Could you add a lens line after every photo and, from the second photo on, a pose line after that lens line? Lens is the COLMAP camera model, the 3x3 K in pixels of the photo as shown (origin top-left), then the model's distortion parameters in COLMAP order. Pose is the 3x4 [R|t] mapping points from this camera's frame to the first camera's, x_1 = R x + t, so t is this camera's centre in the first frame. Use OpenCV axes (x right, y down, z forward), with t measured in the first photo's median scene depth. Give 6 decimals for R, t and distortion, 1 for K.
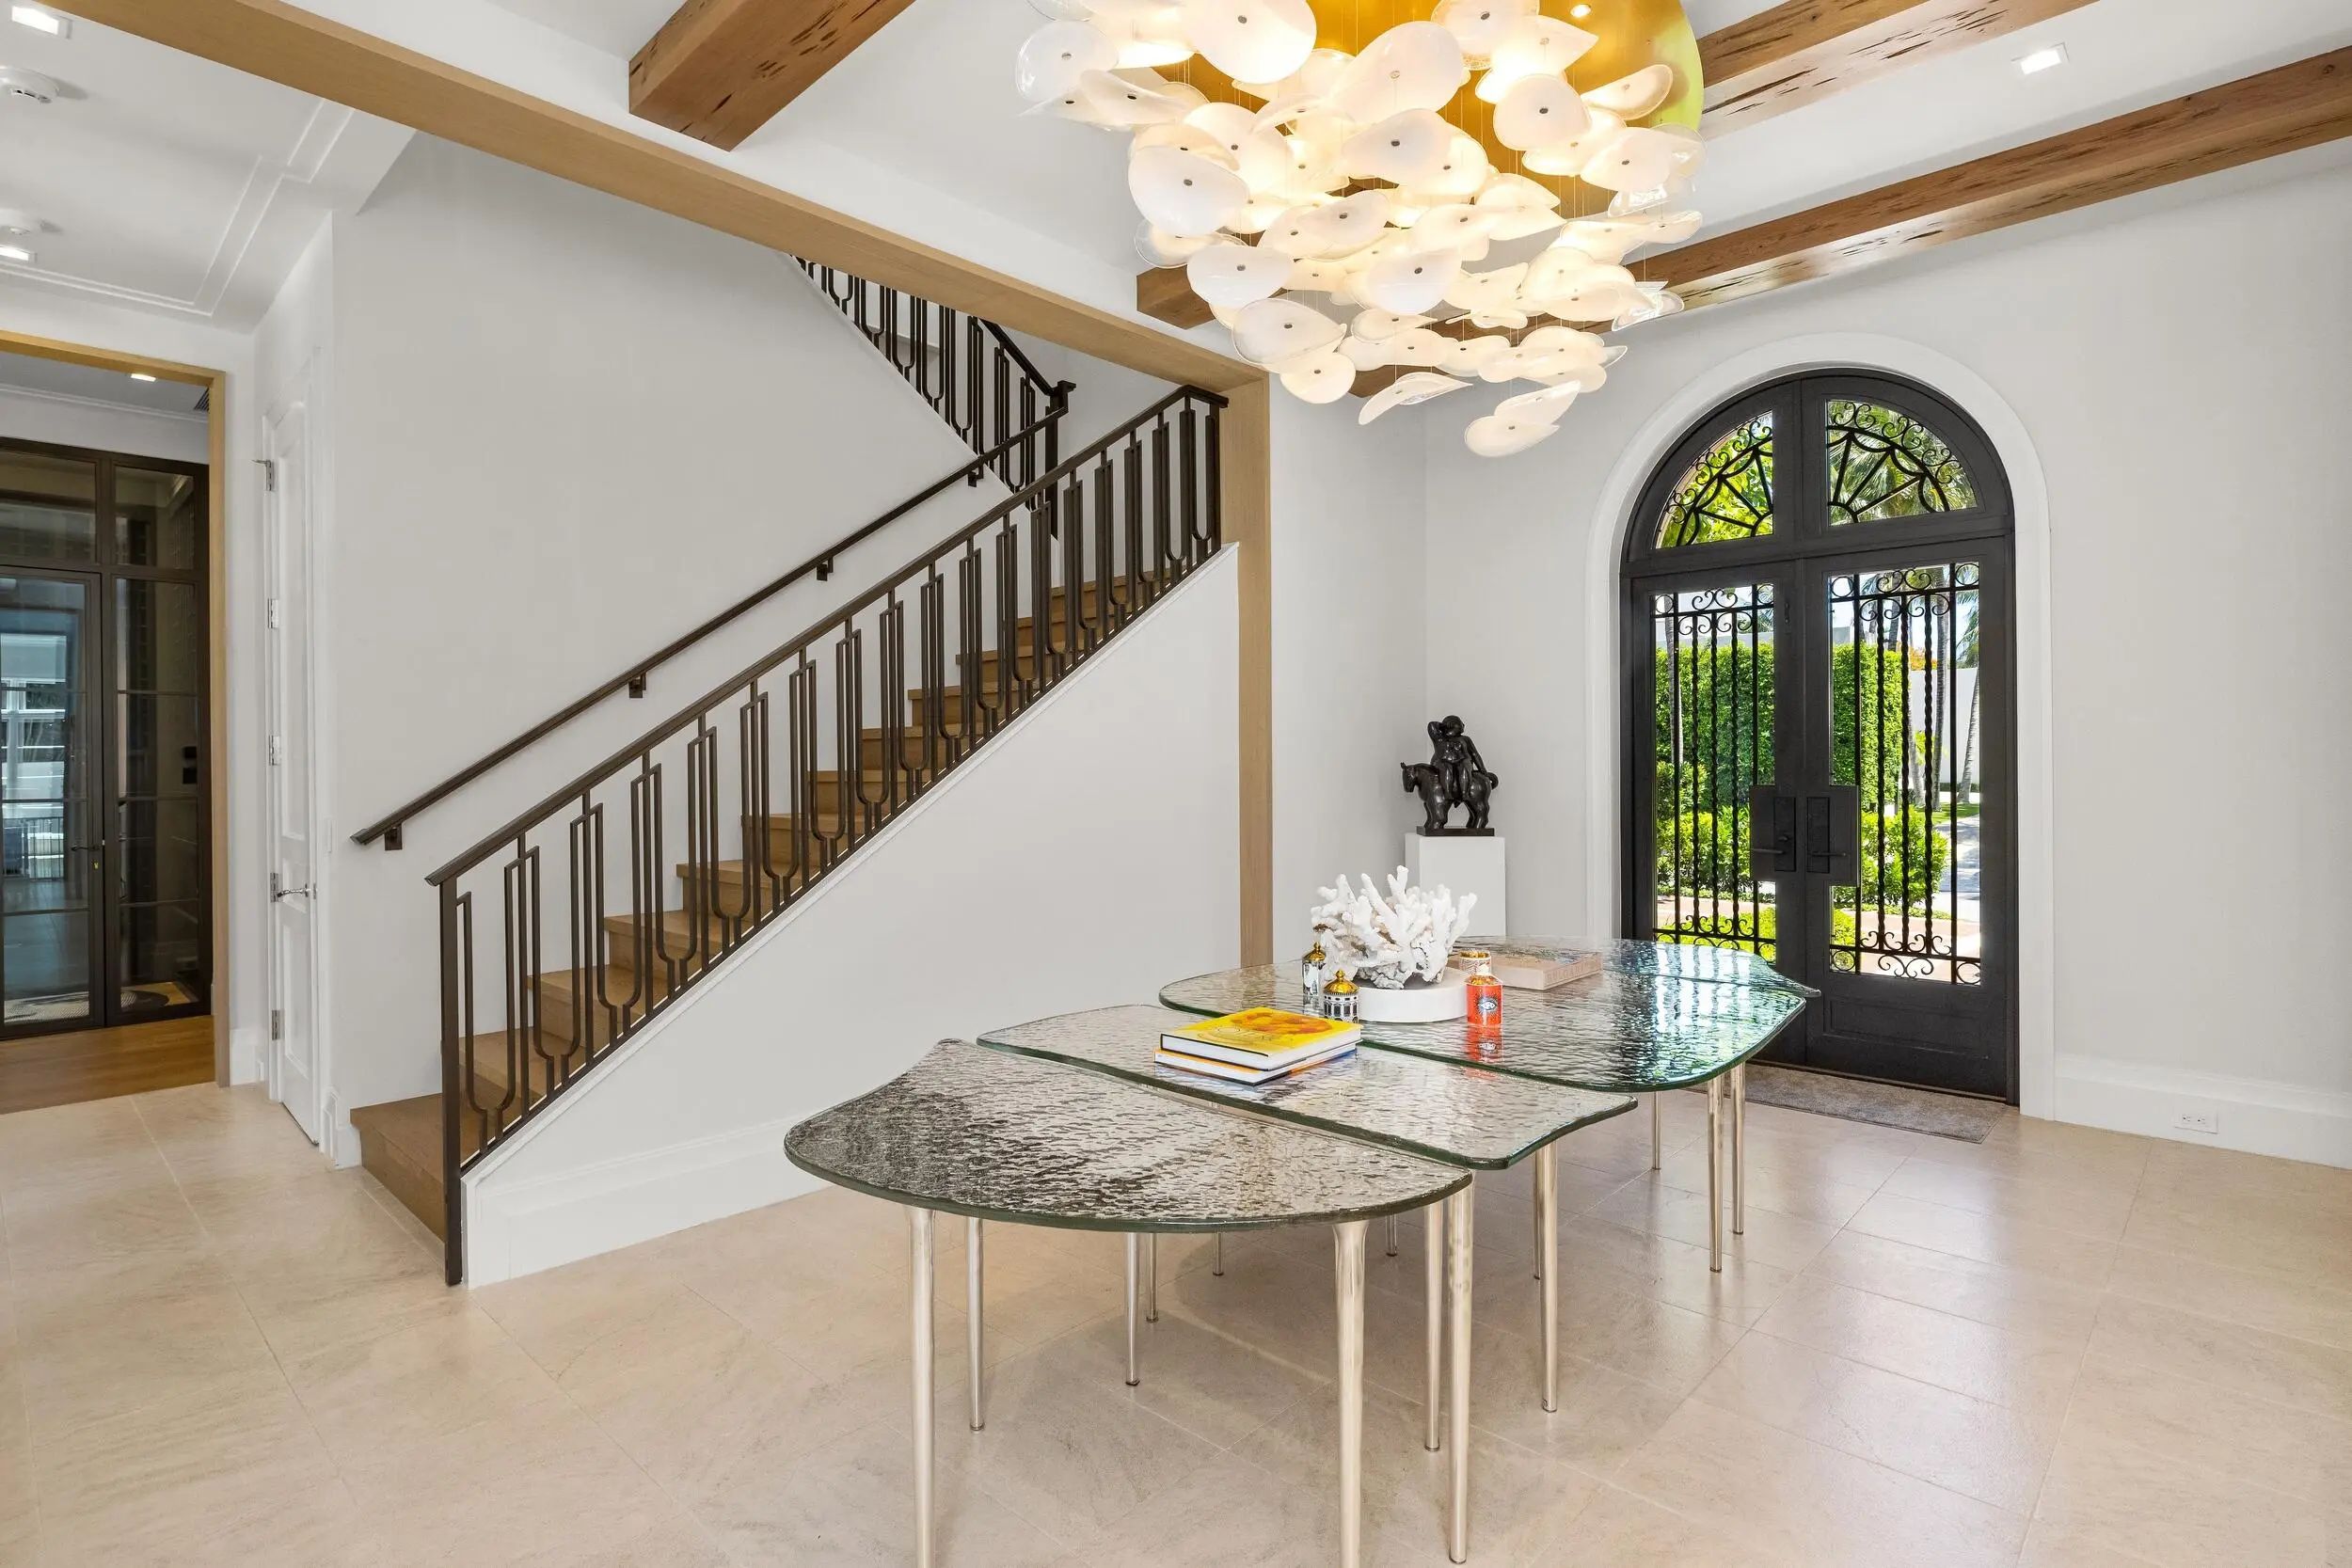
lens RADIAL K [[1159.4, 0, 1175.9], [0, 1159.4, 780.2], [0, 0, 1]] dist [-0.002044, 0.000072]
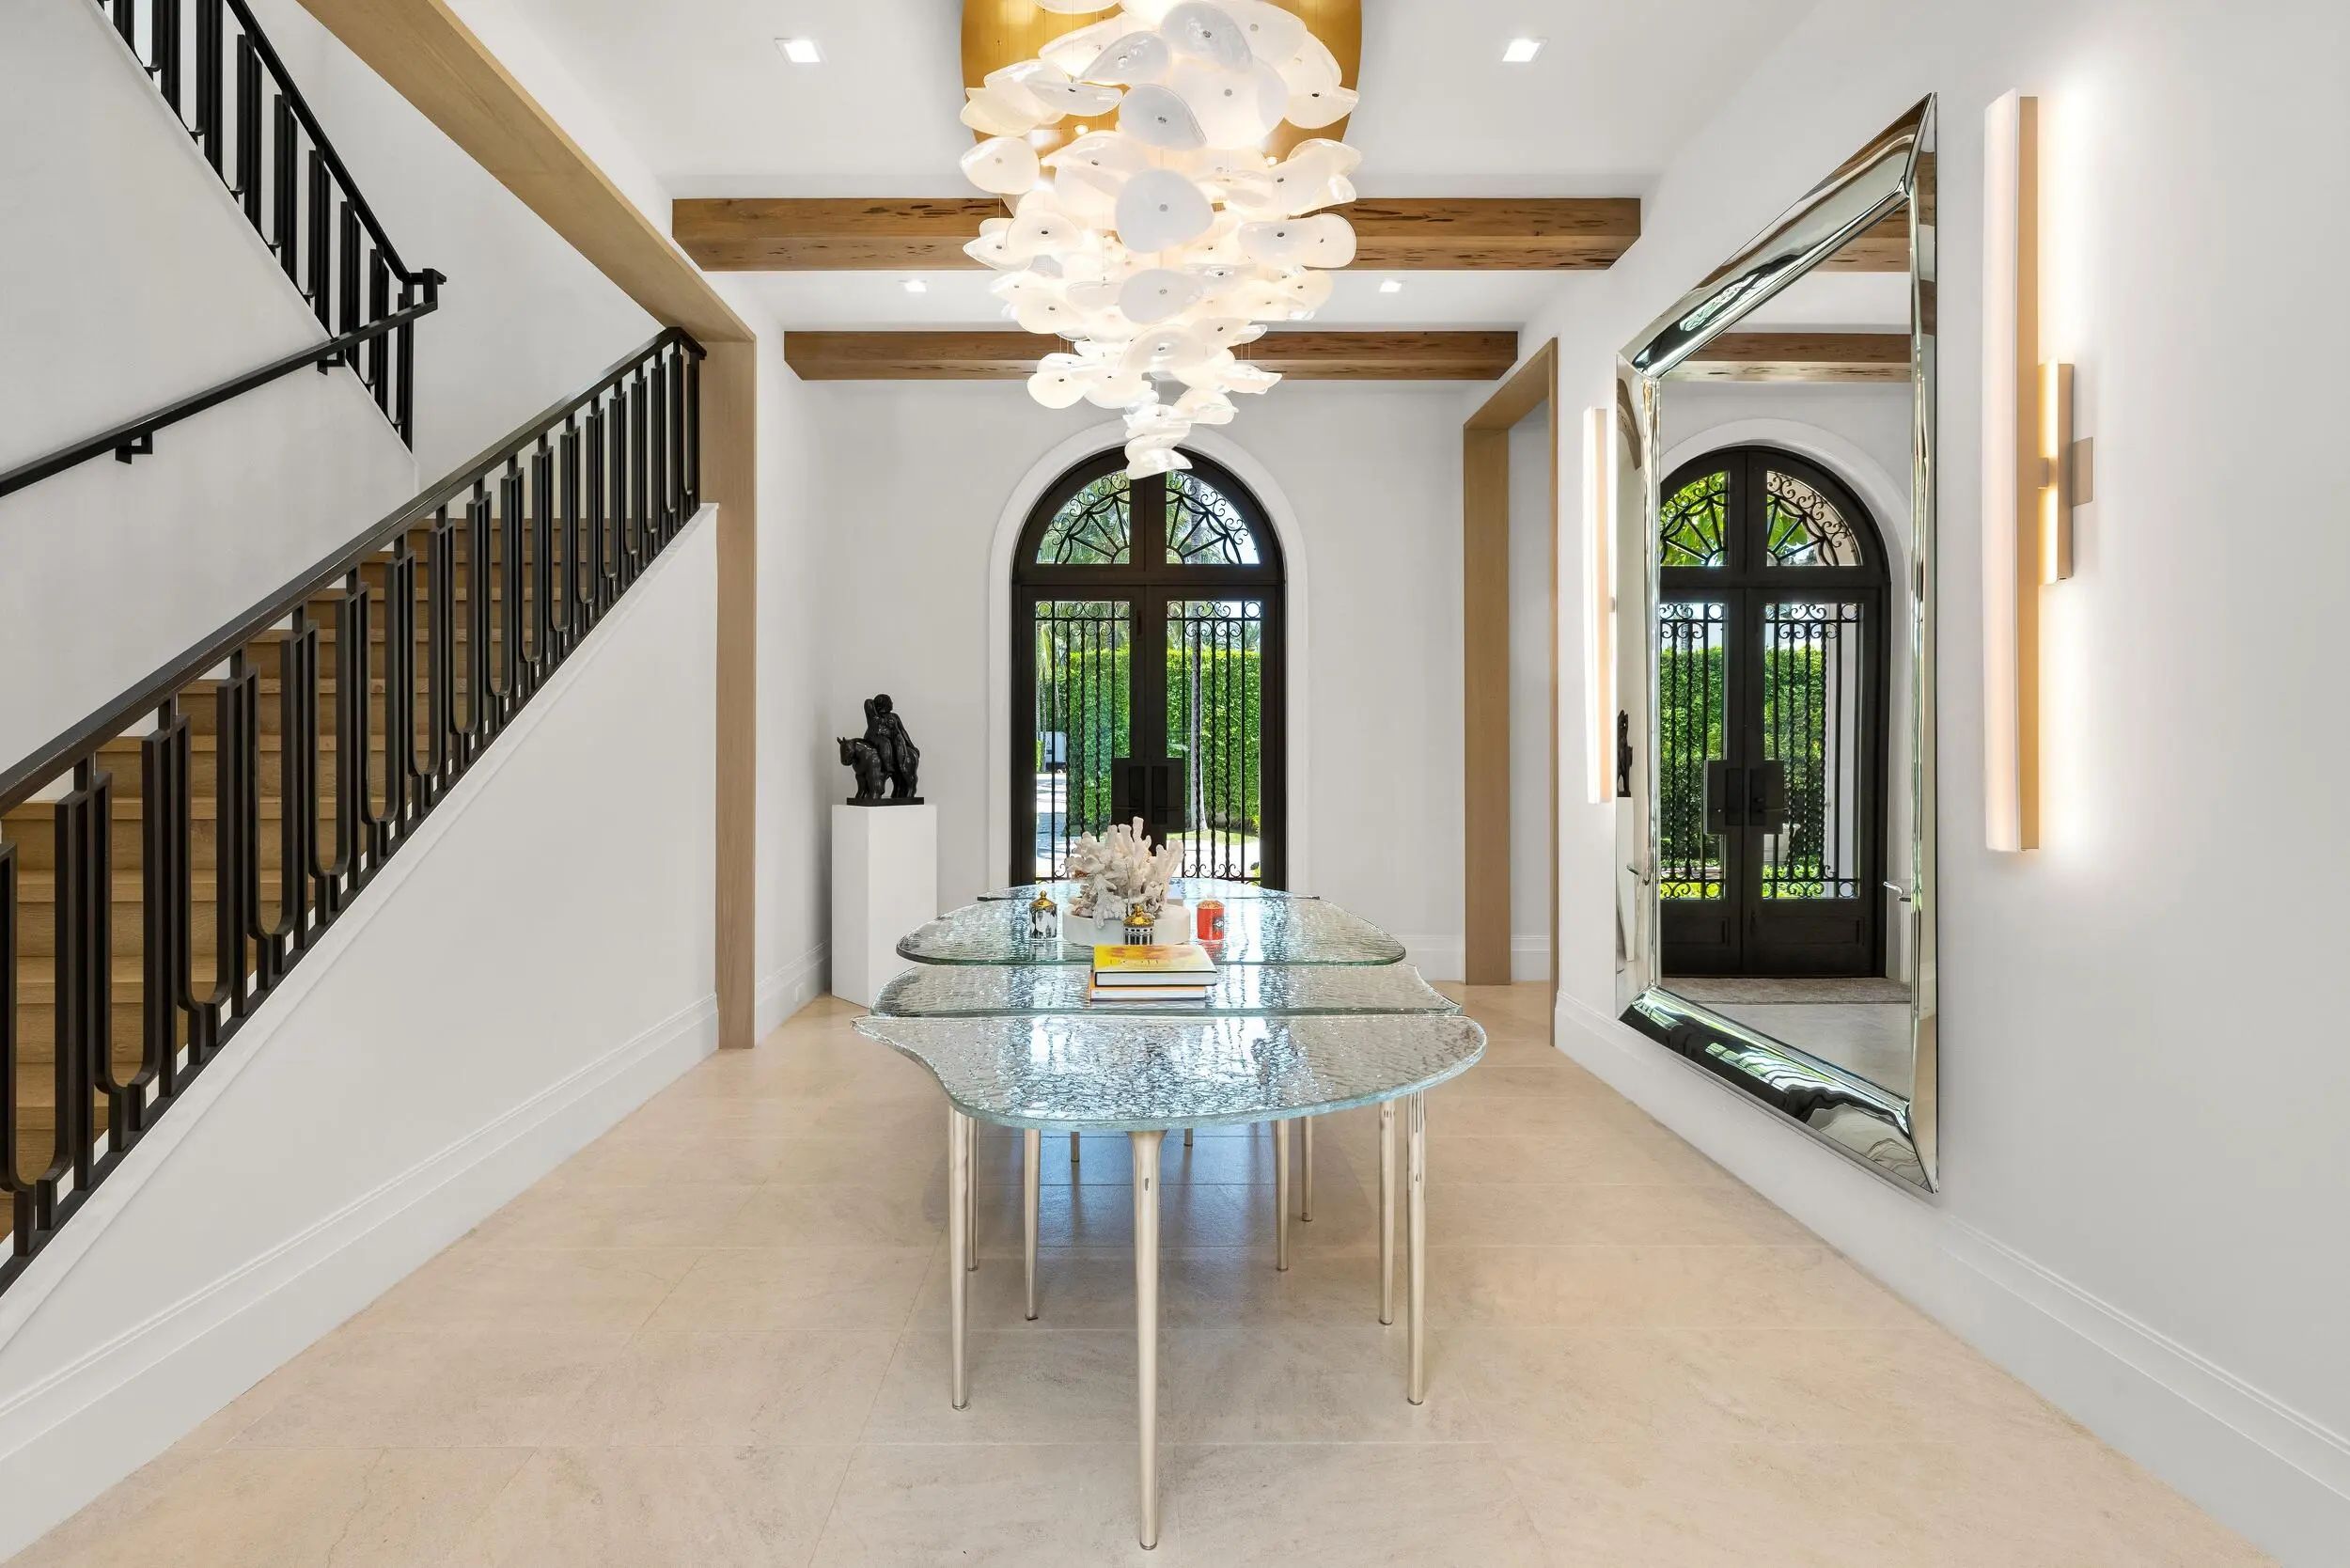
lens RADIAL K [[971.8, 0, 1123.0], [0, 971.8, 747.2], [0, 0, 1]] dist [-0.019856, -0.000071]
pose [[0.746343, 0.003740, 0.665551, -0.313203], [0.000072, 0.999984, -0.005700, -0.001398], [-0.665562, 0.004302, 0.746330, 0.286617]]
